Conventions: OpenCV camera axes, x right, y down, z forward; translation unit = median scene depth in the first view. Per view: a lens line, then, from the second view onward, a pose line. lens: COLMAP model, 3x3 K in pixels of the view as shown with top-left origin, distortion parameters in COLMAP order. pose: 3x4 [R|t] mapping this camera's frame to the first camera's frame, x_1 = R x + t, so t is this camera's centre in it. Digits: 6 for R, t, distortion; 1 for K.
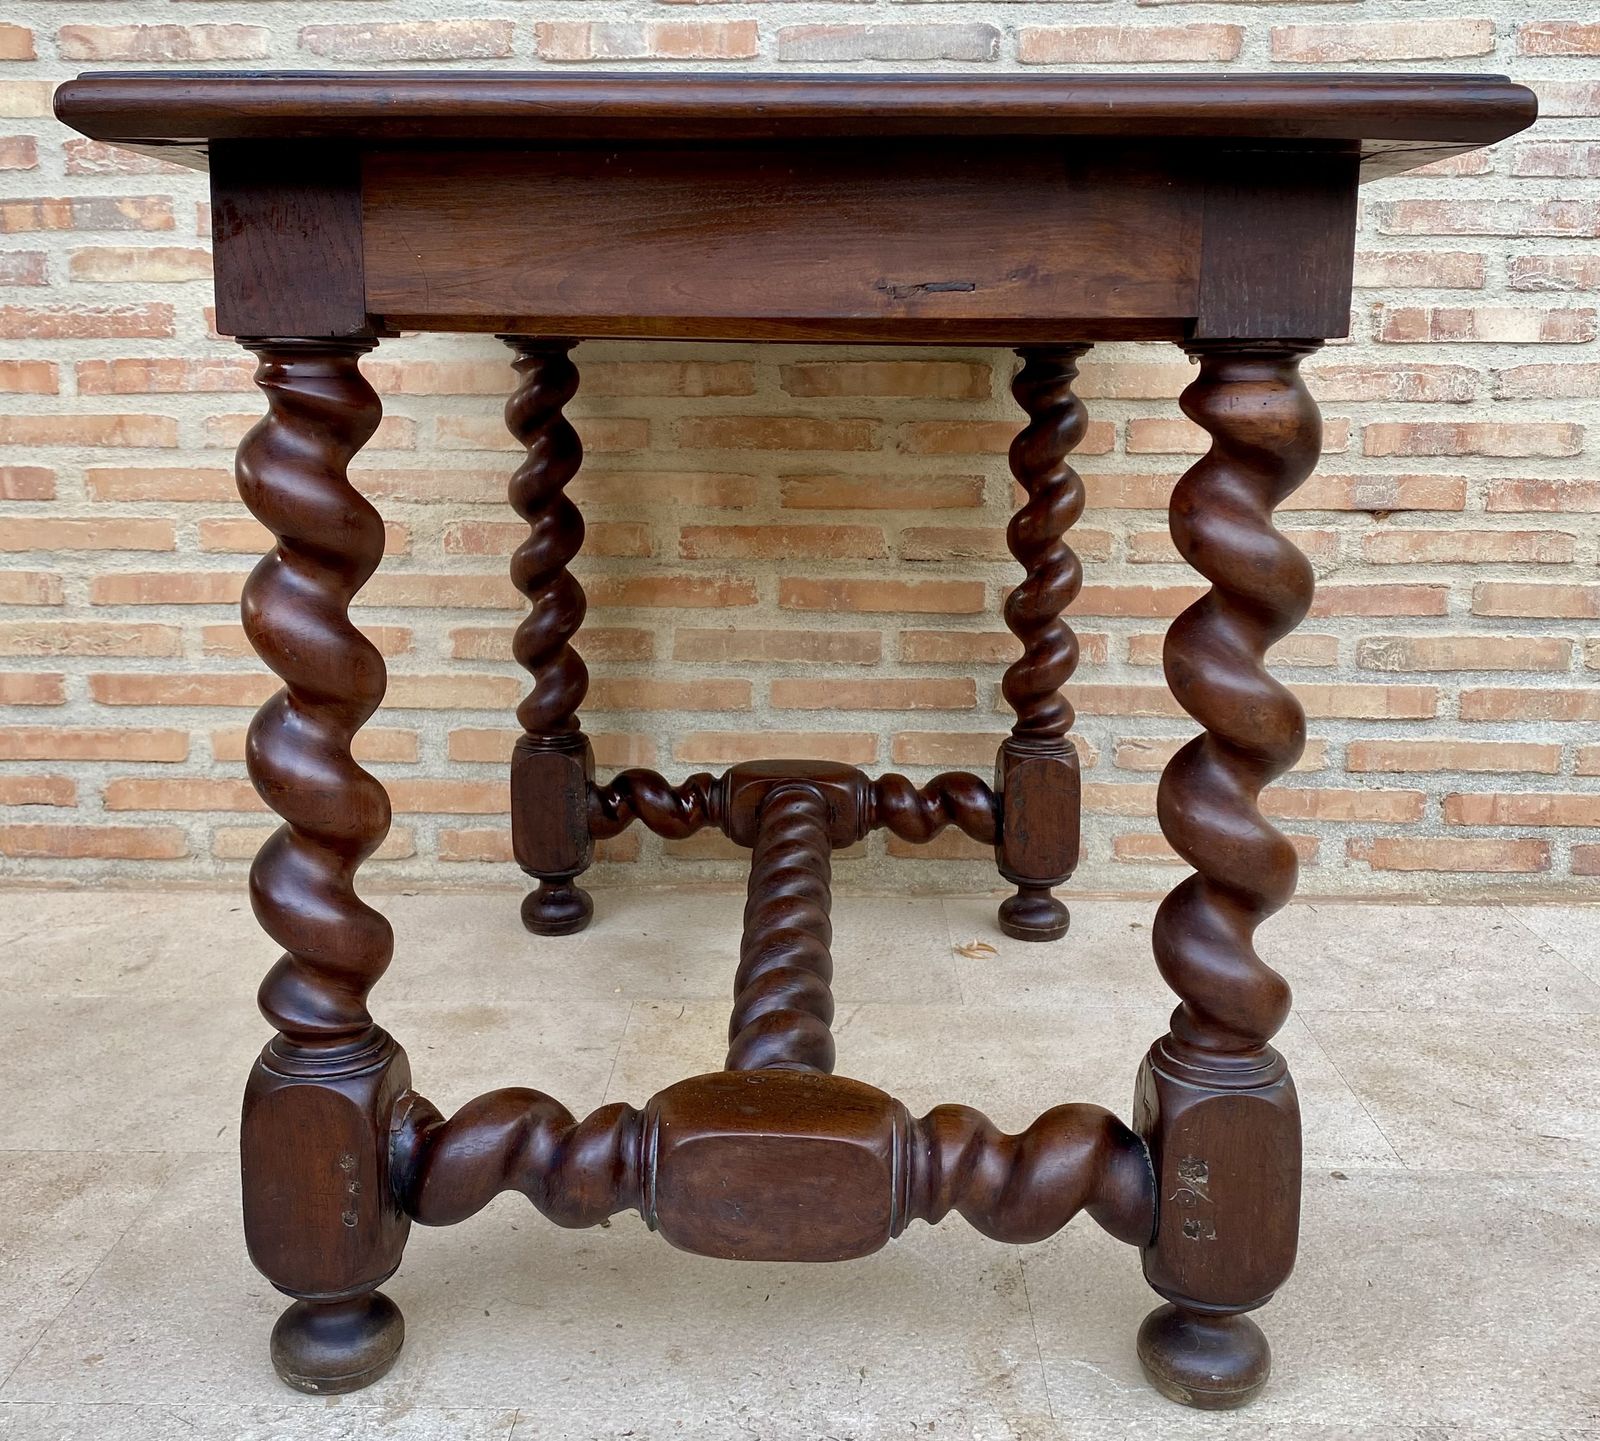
lens RADIAL K [[1634.1, 0, 785.5], [0, 1634.1, 635.9], [0, 0, 1]] dist [0.060844, -0.114213]
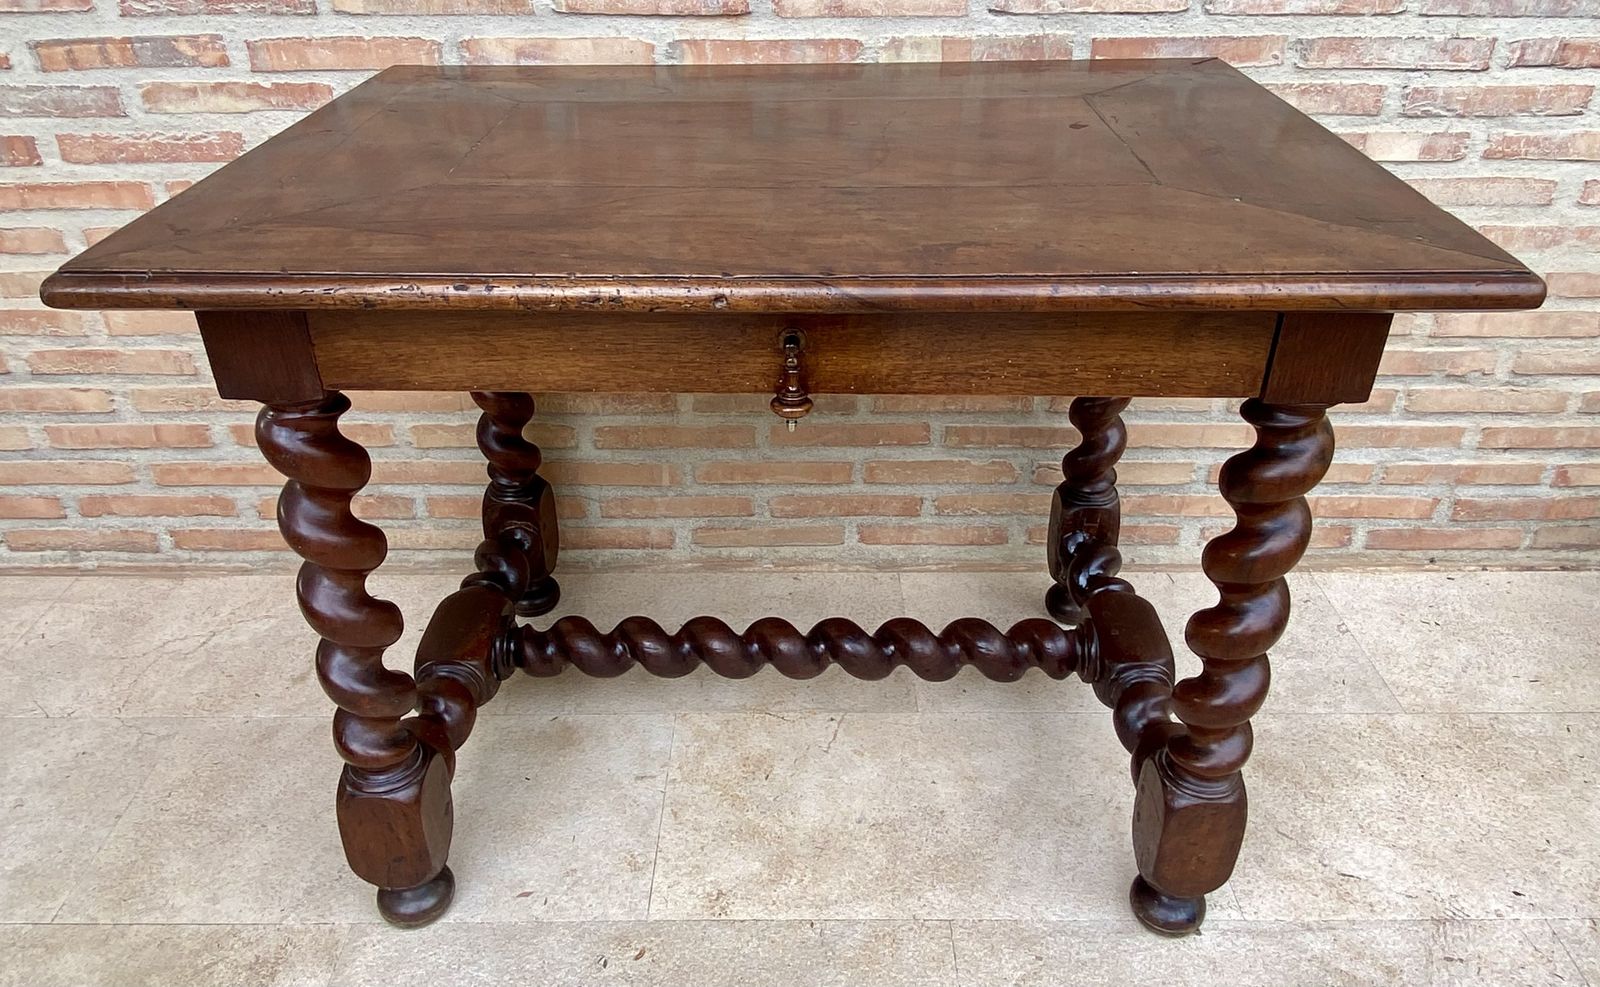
lens RADIAL K [[1102.4, 0, 800.1], [0, 1102.4, 464.7], [0, 0, 1]] dist [0.085662, -0.109842]
pose [[0.999583, -0.017433, 0.023008, -0.006405], [0.008448, 0.938813, 0.344322, -0.249404], [-0.027603, -0.343985, 0.938569, 0.181005]]
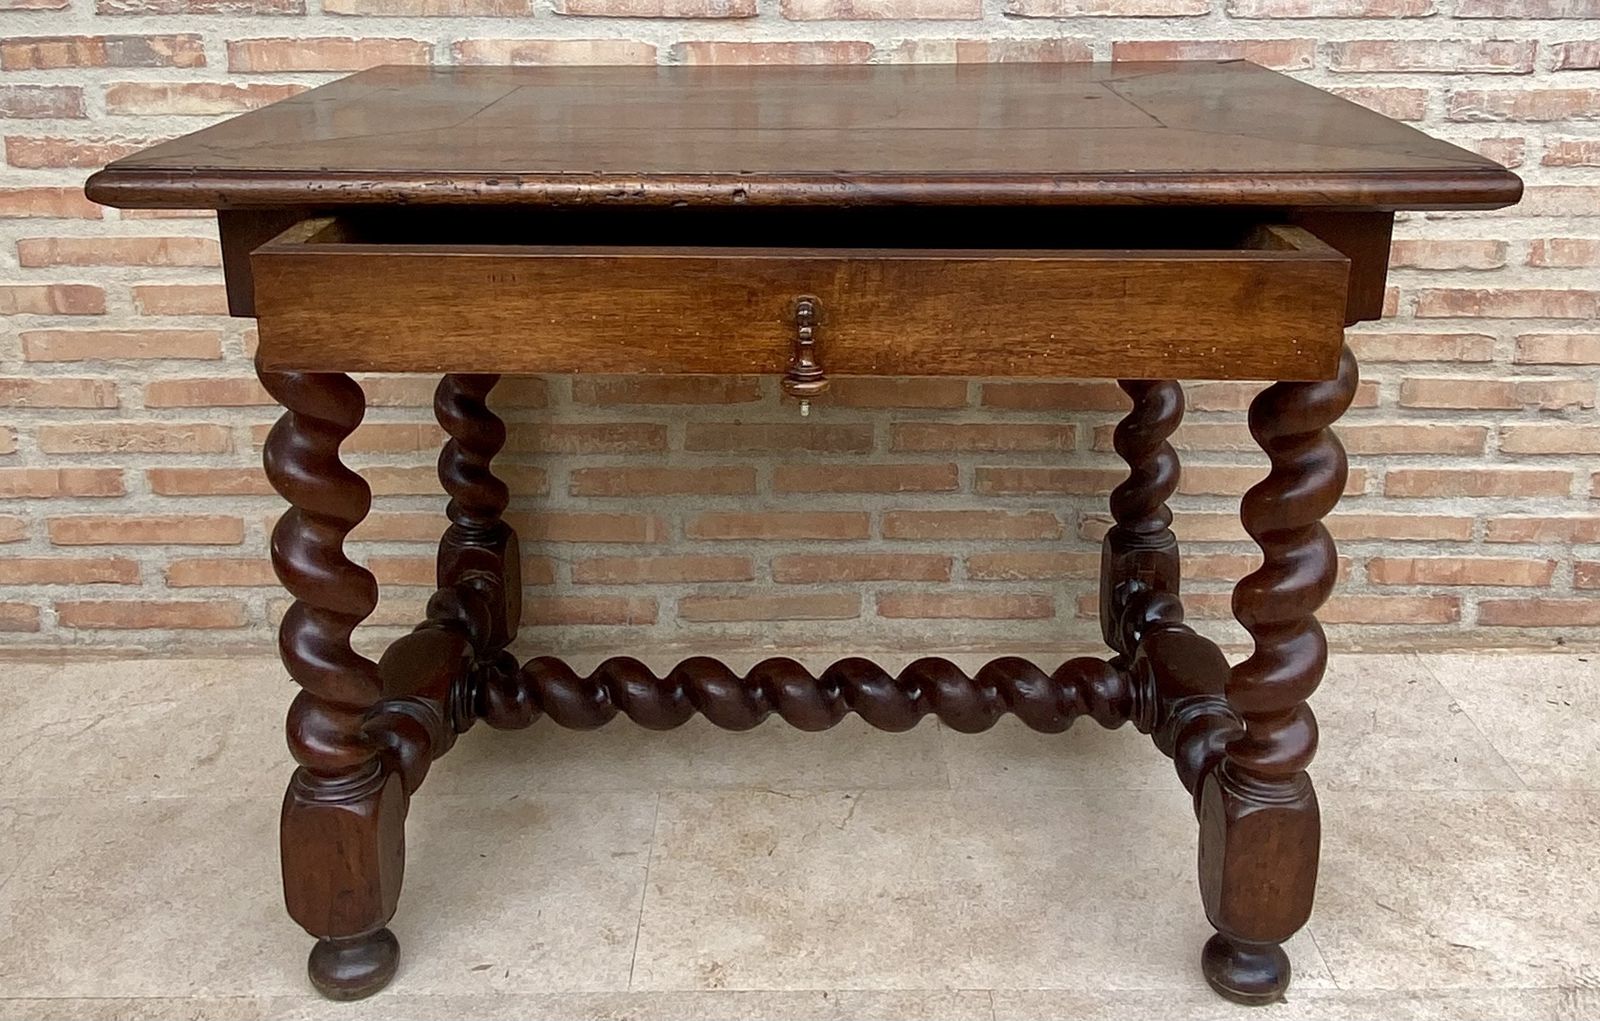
lens RADIAL K [[1476.5, 0, 813.3], [0, 1476.5, 355.5], [0, 0, 1]] dist [0.105452, -0.149380]
pose [[0.999293, -0.010974, 0.035970, -0.017976], [0.006715, 0.993174, 0.116452, -0.170556], [-0.037002, -0.116128, 0.992545, 0.008846]]
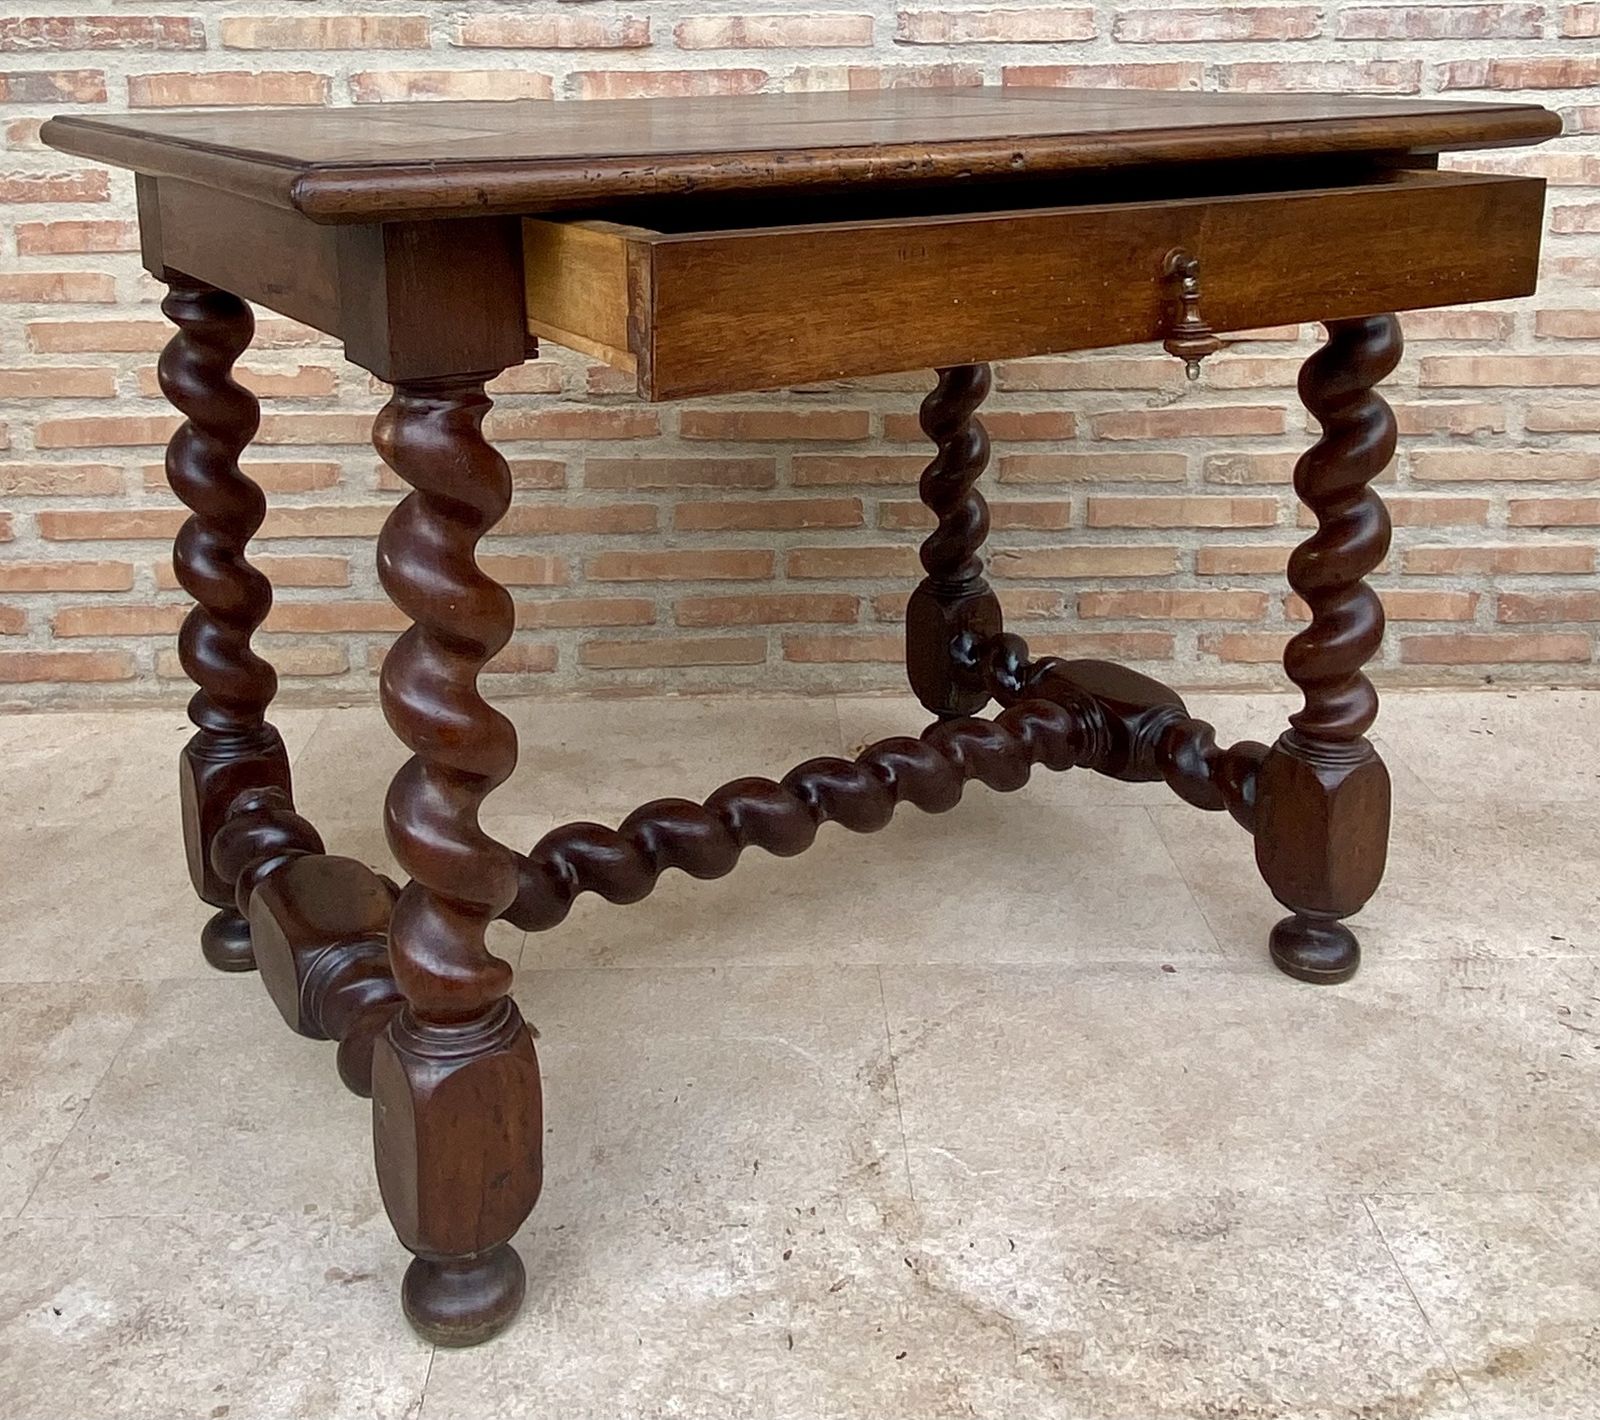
lens RADIAL K [[1659.1, 0, 755.9], [0, 1659.1, 392.9], [0, 0, 1]] dist [0.115040, -0.176226]
pose [[0.999197, -0.020232, 0.034587, 0.008675], [0.019179, 0.999350, 0.030524, -0.082215], [-0.035182, -0.029836, 0.998935, -0.112515]]
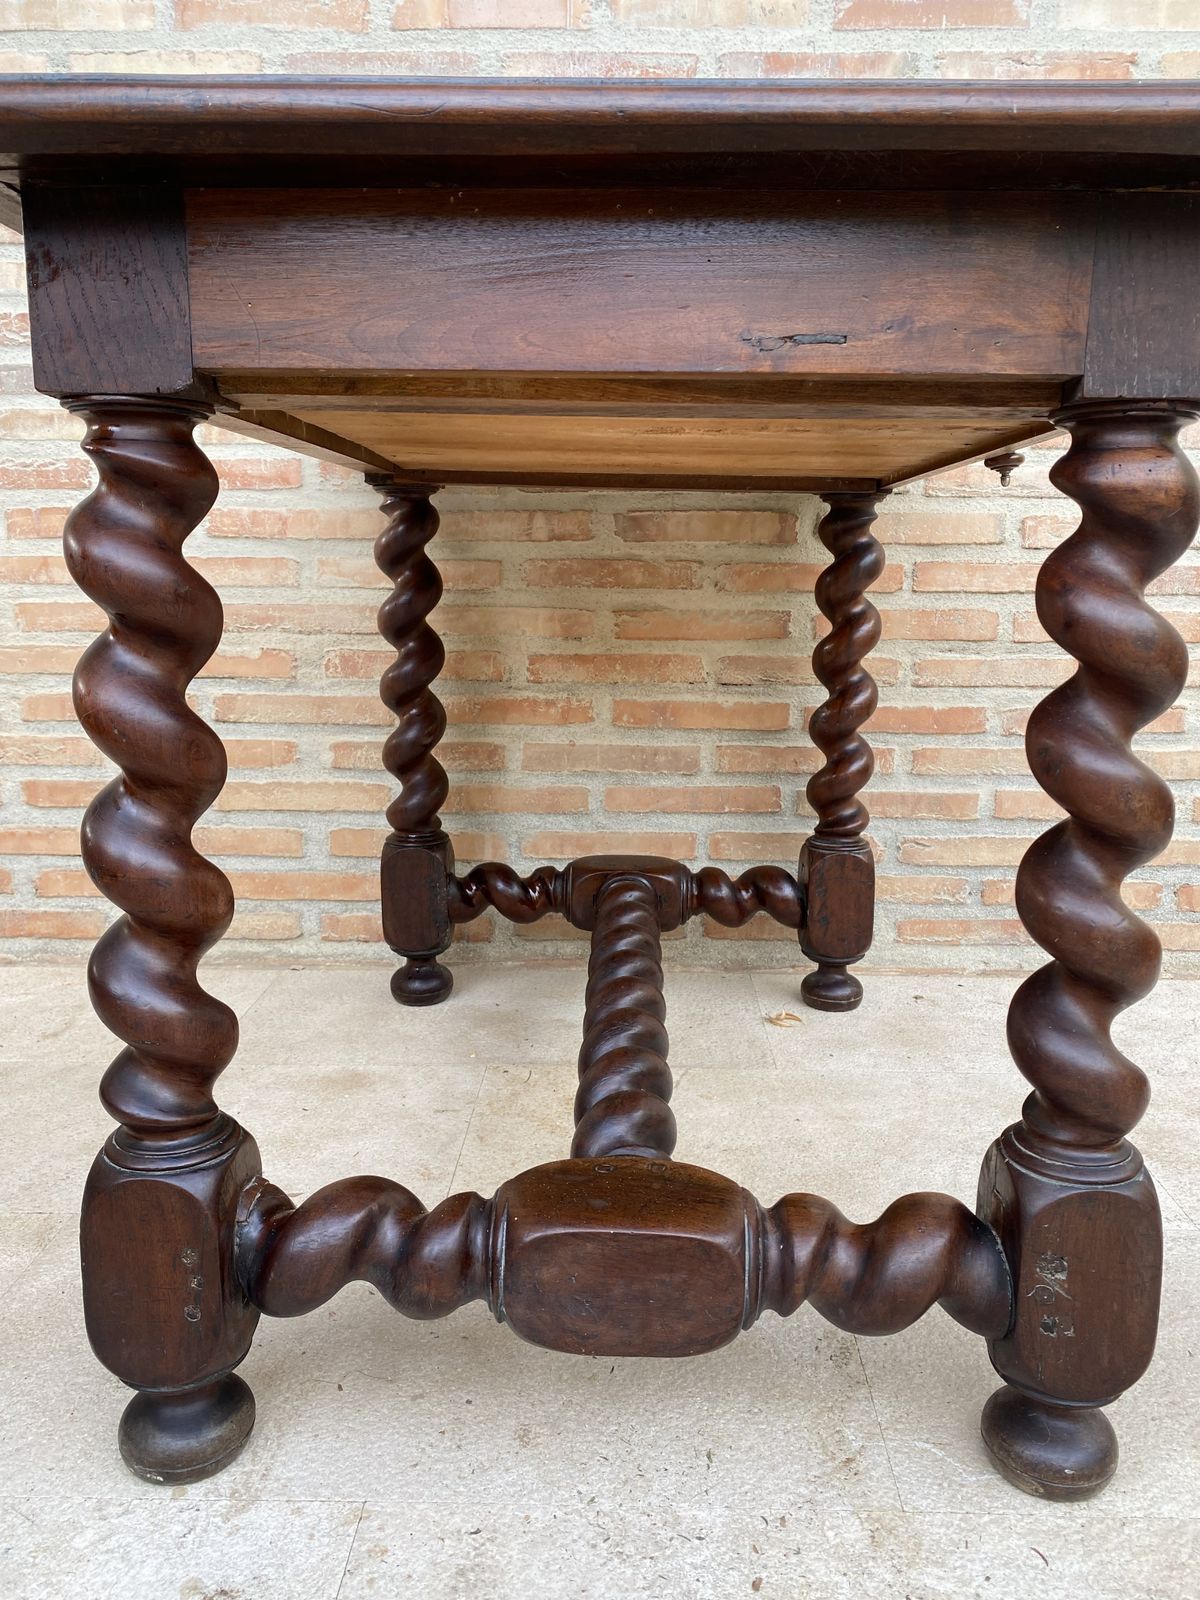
lens RADIAL K [[1200.0, 0, 613.1], [0, 1200.0, 787.0], [0, 0, 1]] dist [0.026730, -0.023275]
pose [[0.999970, 0.002310, 0.007424, -0.010204], [-0.002419, 0.999890, 0.014648, 0.014885], [-0.007389, -0.014666, 0.999865, 0.147250]]
